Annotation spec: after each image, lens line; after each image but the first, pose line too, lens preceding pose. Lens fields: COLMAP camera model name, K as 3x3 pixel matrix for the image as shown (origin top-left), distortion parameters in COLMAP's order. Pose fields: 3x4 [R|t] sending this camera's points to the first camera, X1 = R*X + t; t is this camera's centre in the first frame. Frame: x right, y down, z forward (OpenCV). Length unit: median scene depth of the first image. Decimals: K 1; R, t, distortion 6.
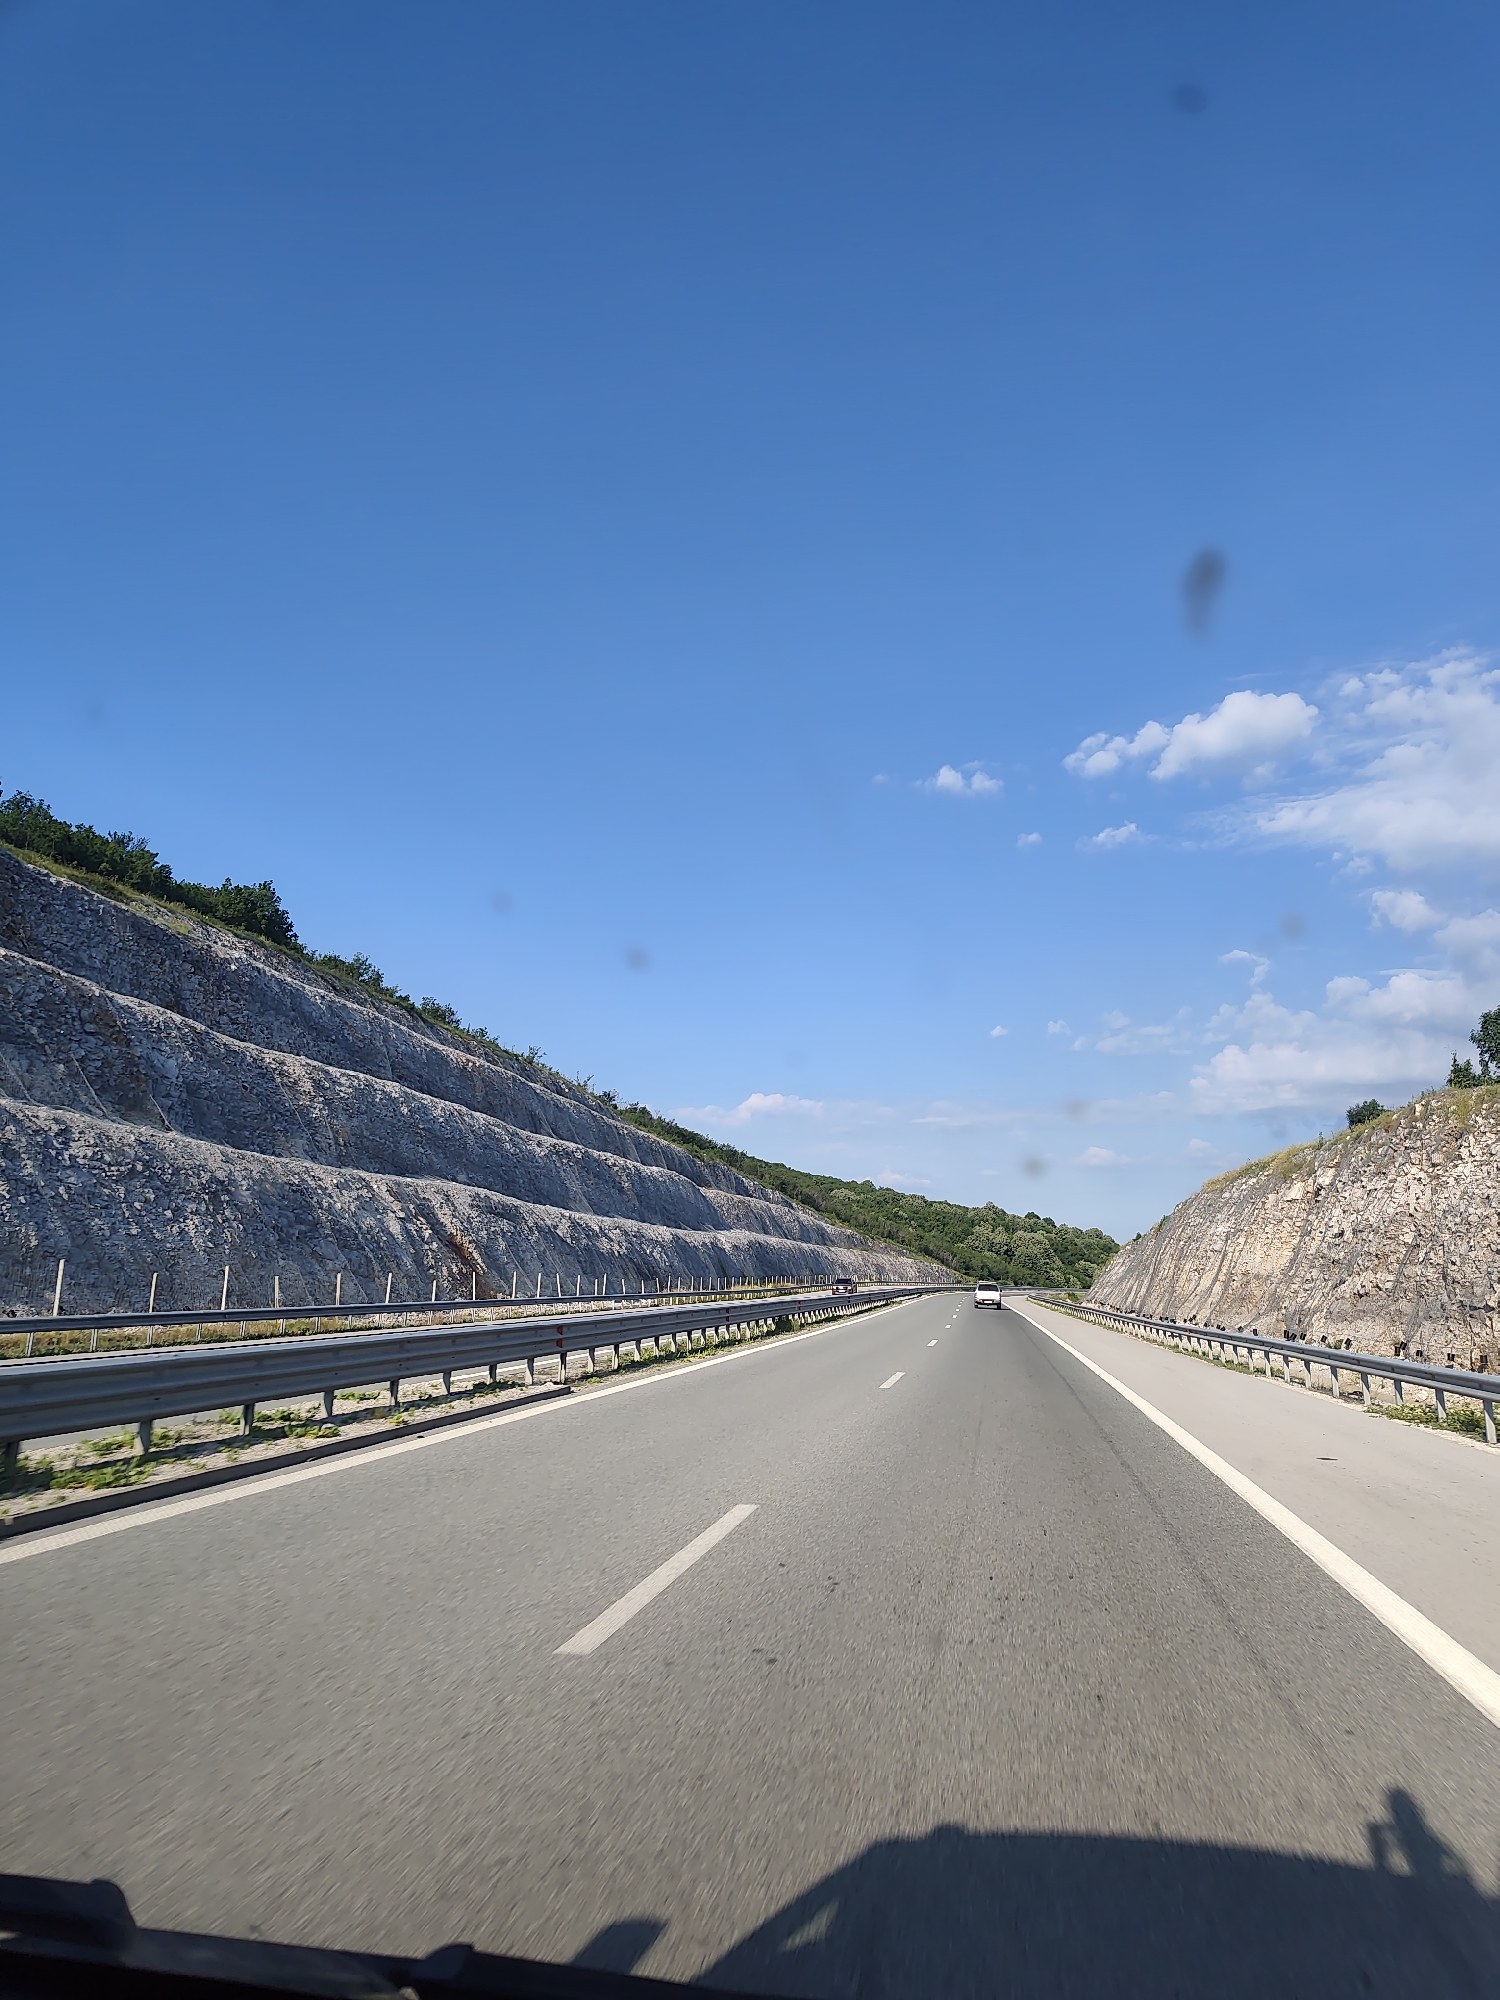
lens RADIAL K [[1342.3, 0, 750.0], [0, 1342.3, 1000.0], [0, 0, 1]] dist [0.083075, -0.000588]
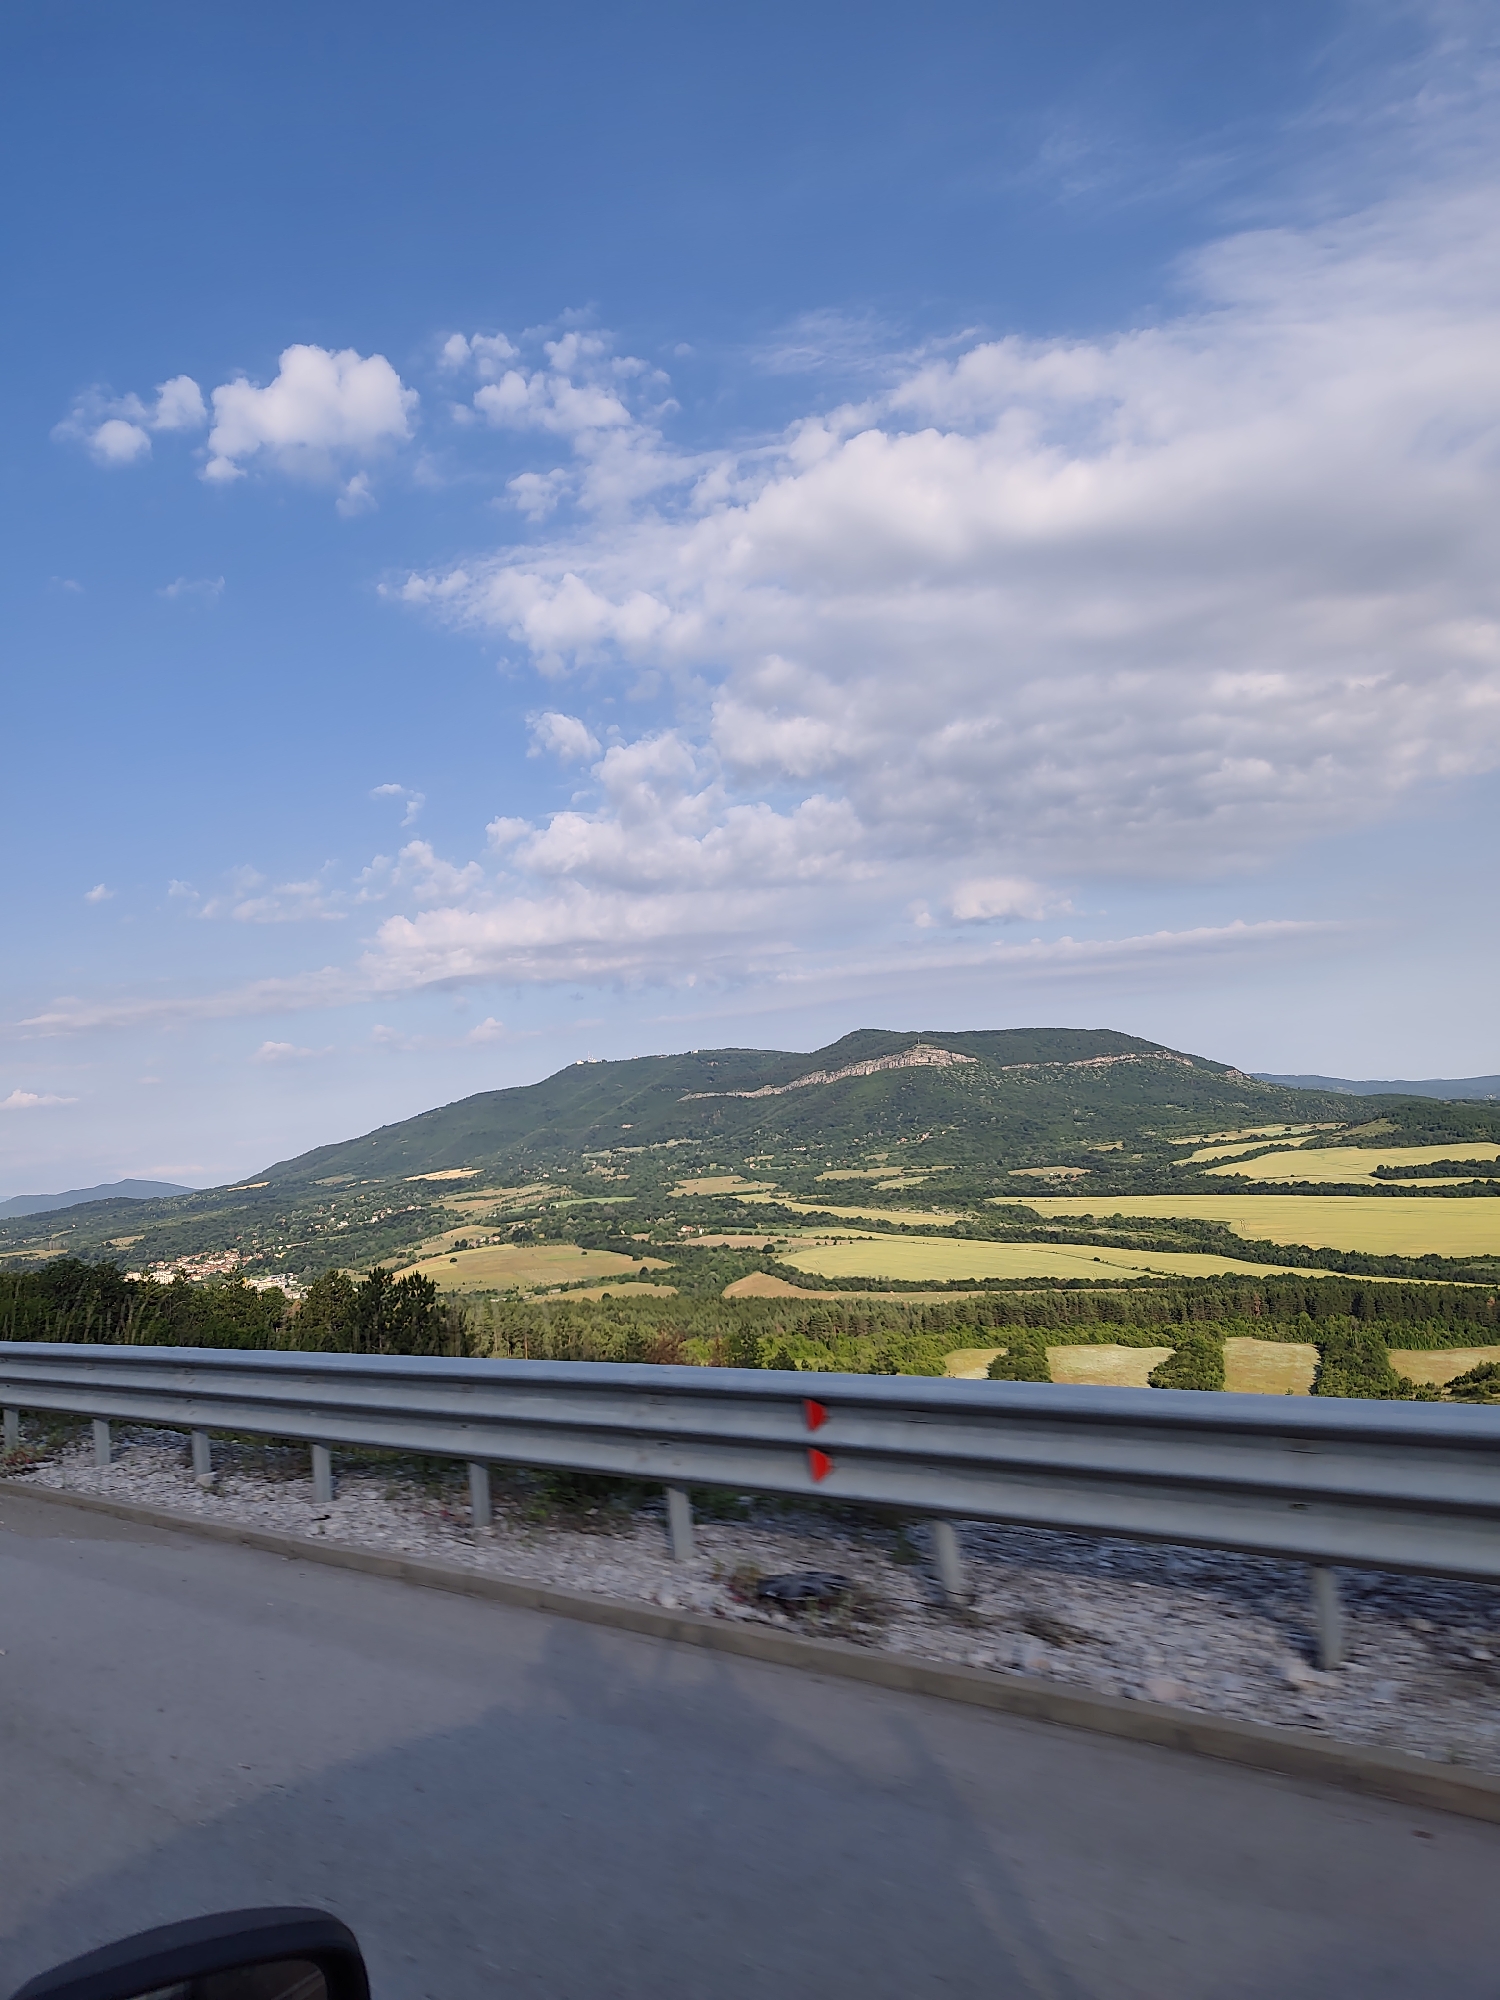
lens RADIAL K [[1342.3, 0, 750.0], [0, 1342.3, 1000.0], [0, 0, 1]] dist [0.083075, -0.000588]
pose [[0.852652, -0.043248, 0.520686, 0.122022], [0.003745, 0.997049, 0.076682, 0.033086], [-0.522466, -0.063433, 0.850297, 0.192730]]
